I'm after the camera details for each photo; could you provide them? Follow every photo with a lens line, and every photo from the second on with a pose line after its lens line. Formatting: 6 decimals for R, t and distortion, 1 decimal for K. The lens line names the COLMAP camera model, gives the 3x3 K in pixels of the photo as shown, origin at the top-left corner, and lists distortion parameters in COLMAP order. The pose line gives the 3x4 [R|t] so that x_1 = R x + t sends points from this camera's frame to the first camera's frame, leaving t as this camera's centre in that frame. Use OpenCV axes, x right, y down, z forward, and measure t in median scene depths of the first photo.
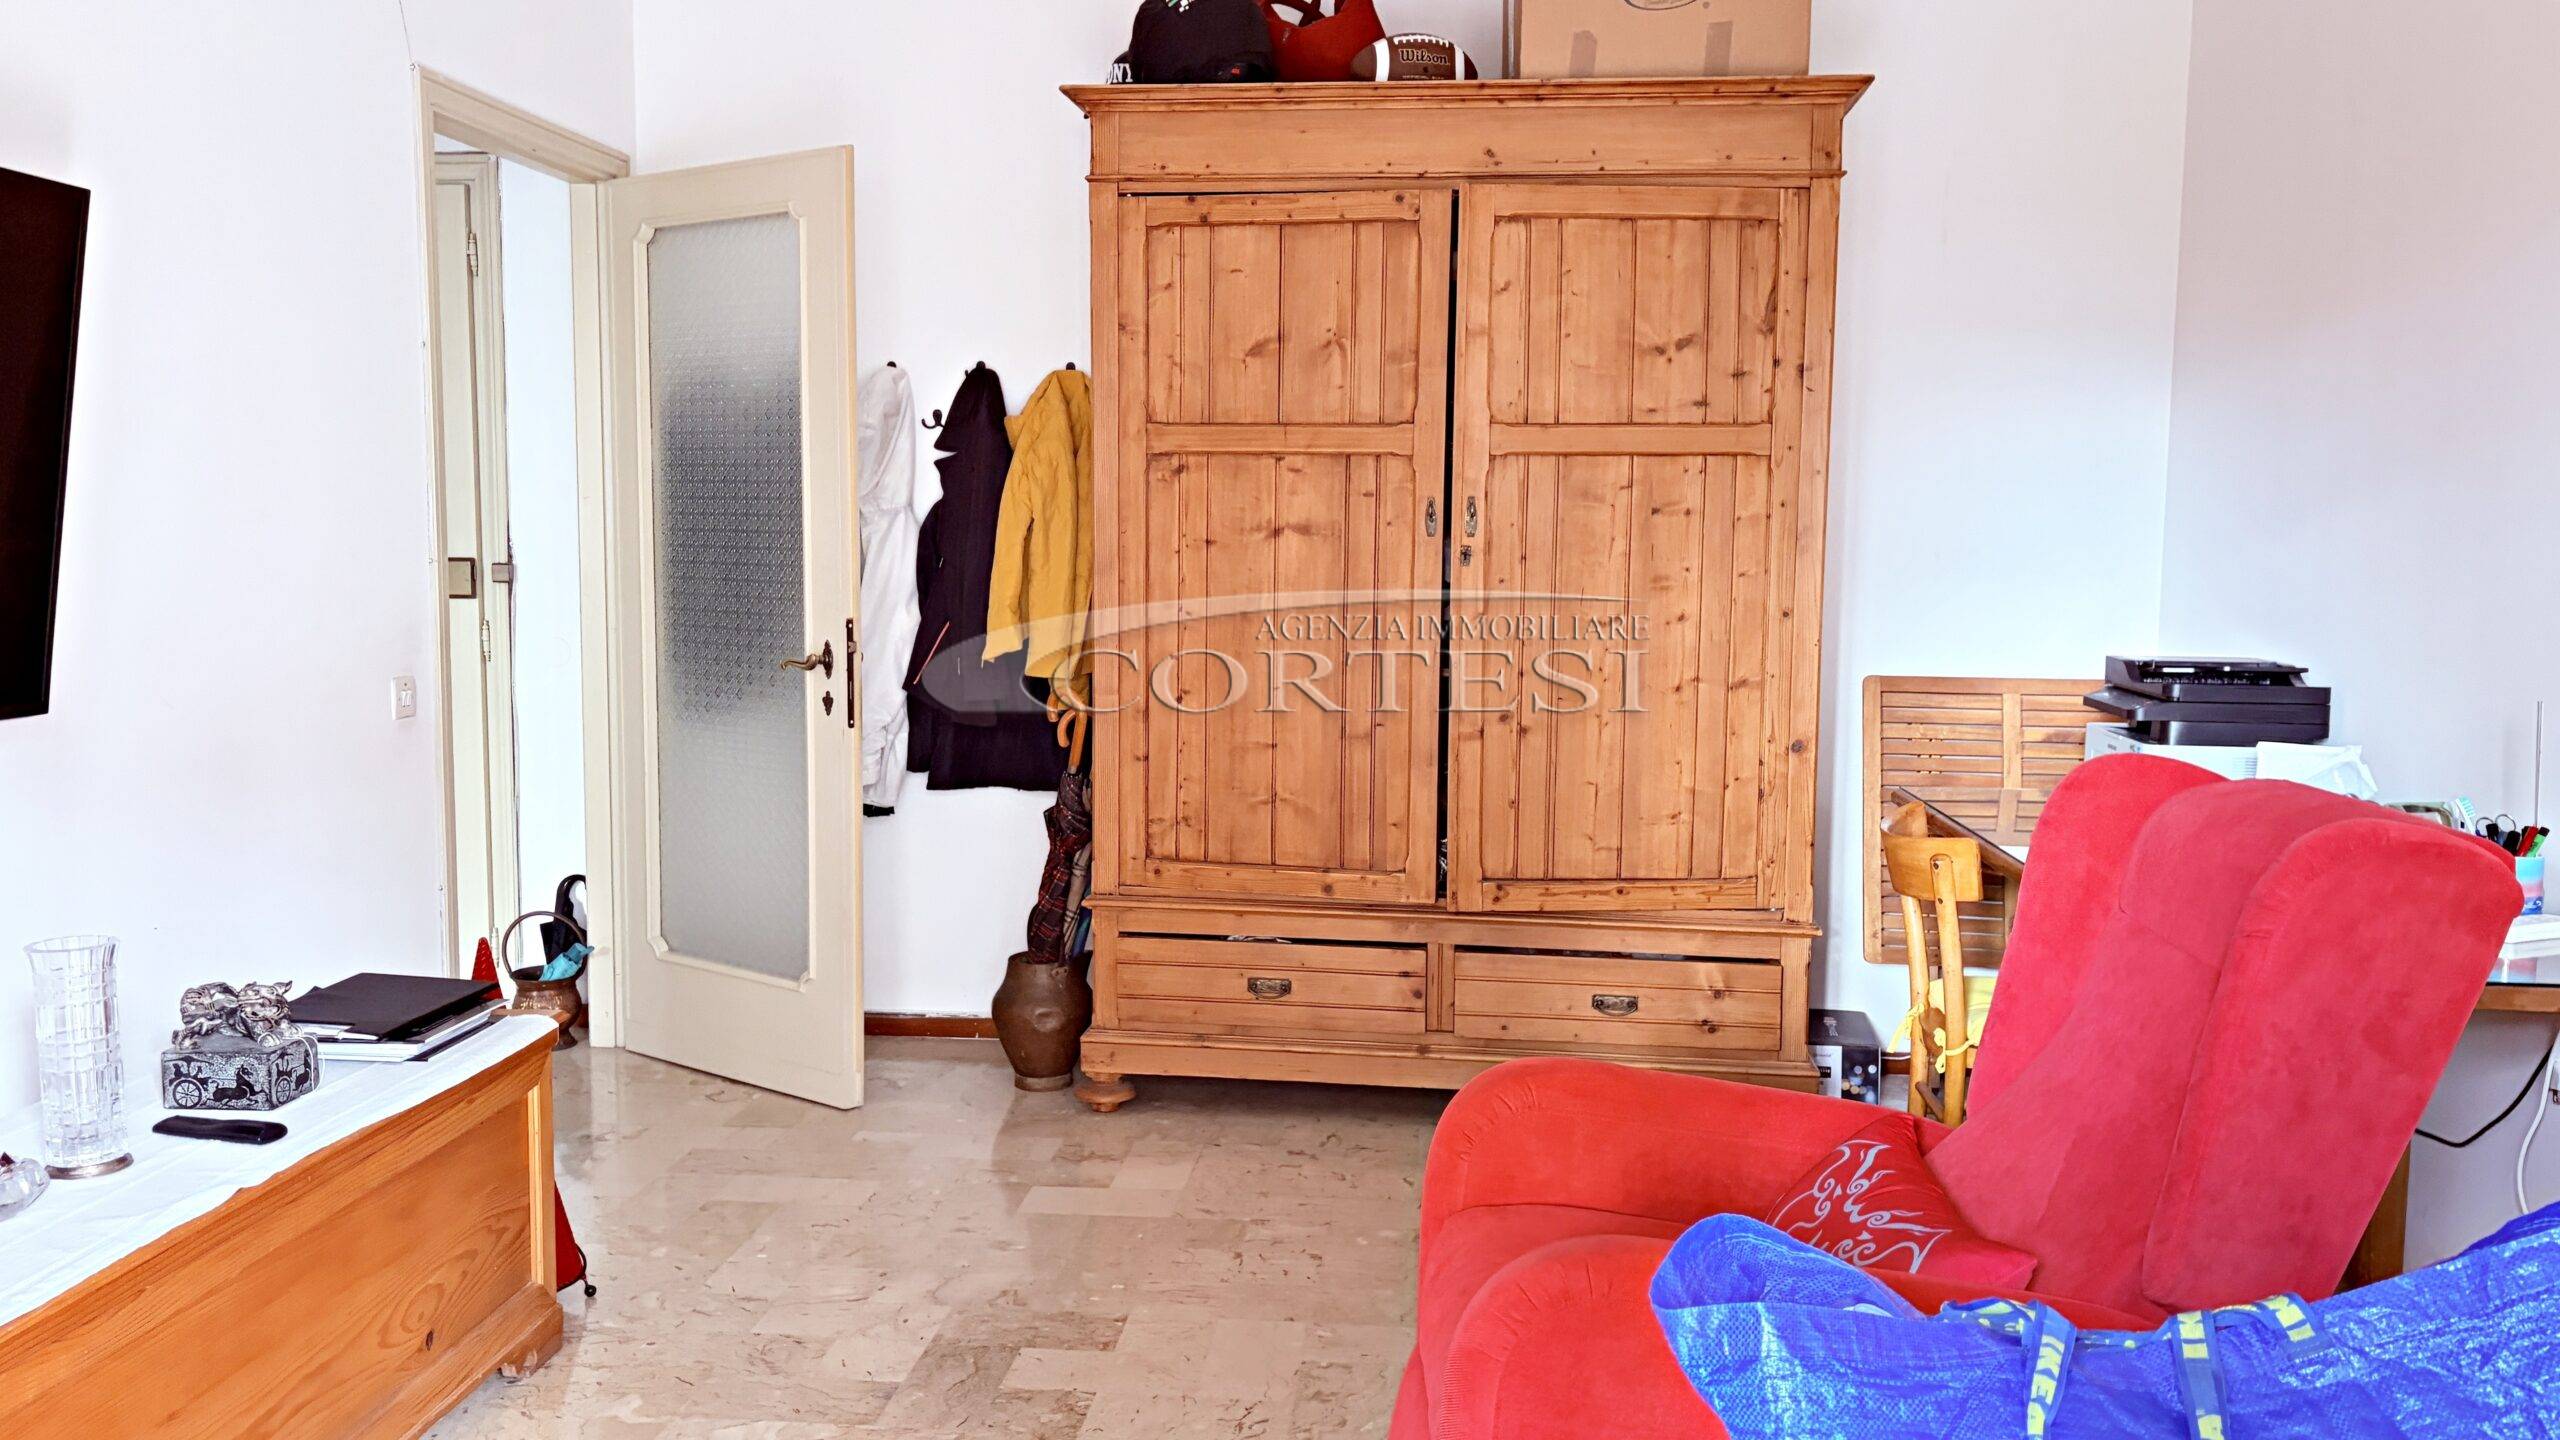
lens RADIAL K [[2063.7, 0, 1288.2], [0, 2063.7, 720.9], [0, 0, 1]] dist [0.097579, -0.239245]
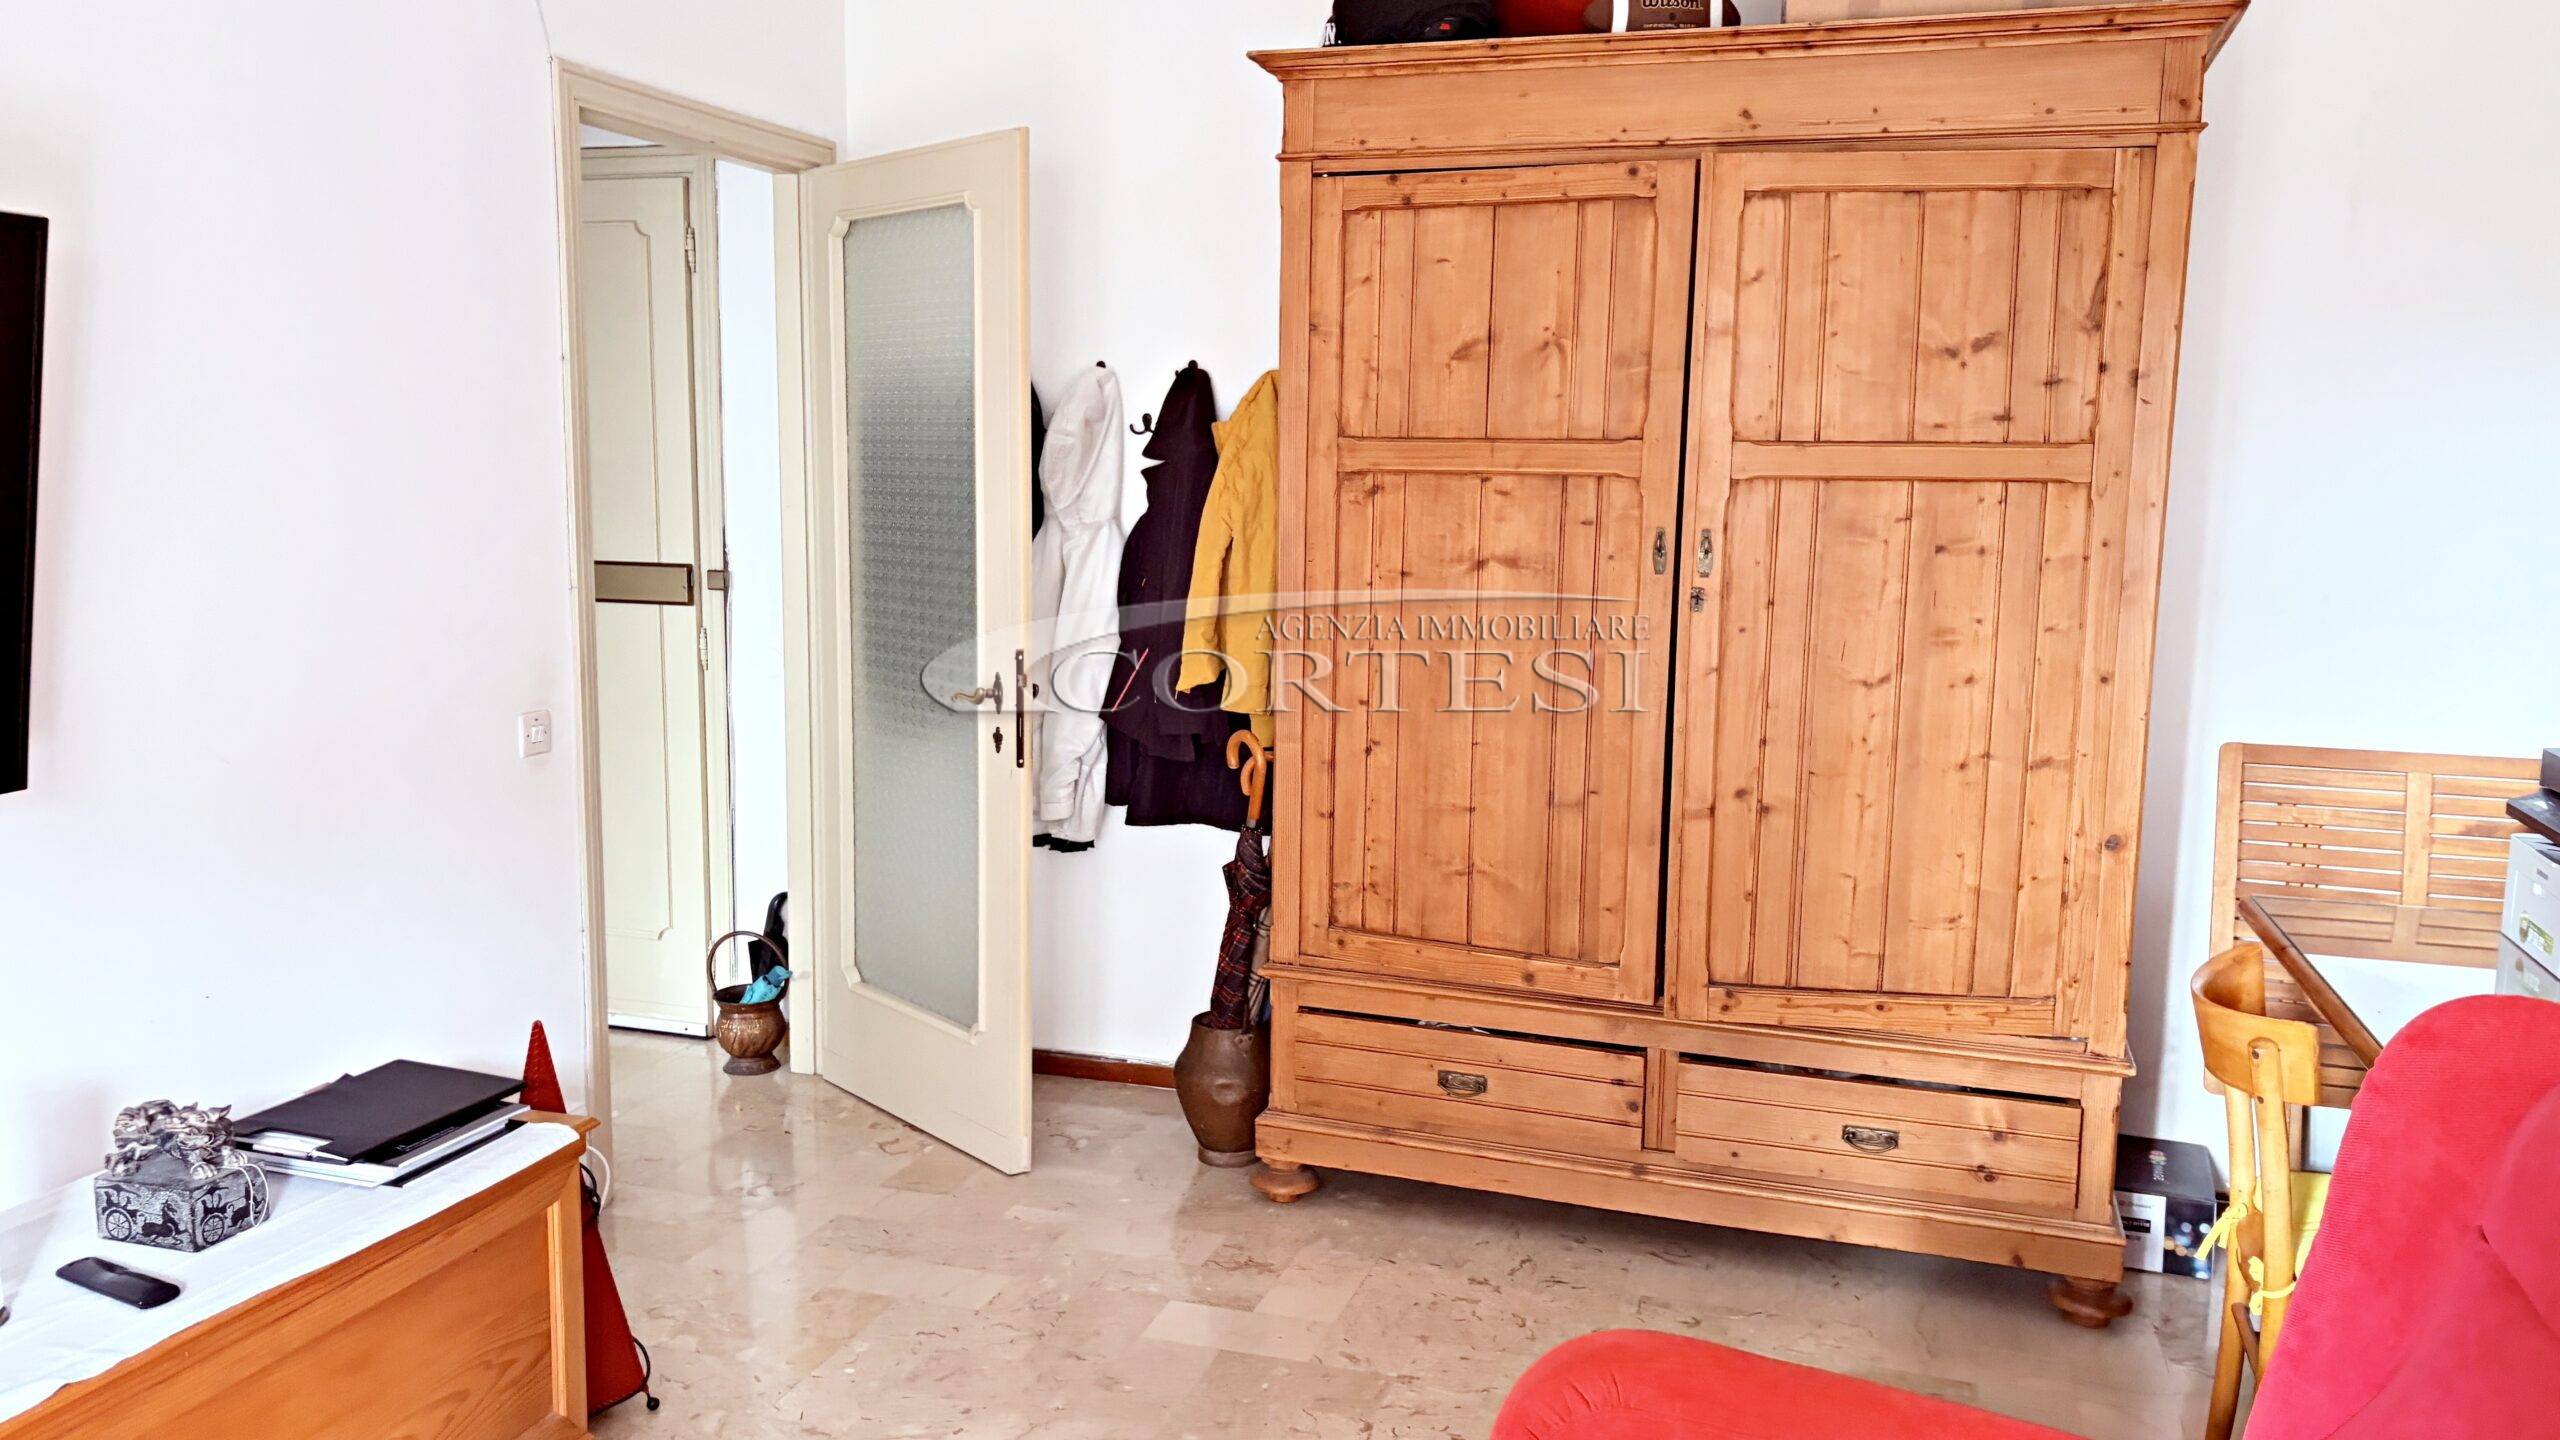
lens RADIAL K [[1977.6, 0, 1278.0], [0, 1977.6, 724.1], [0, 0, 1]] dist [0.016481, -0.005528]
pose [[0.976033, 0.034957, -0.214797, 0.091652], [-0.026818, 0.998812, 0.040690, -0.056446], [0.215964, -0.033954, 0.975811, 0.176307]]
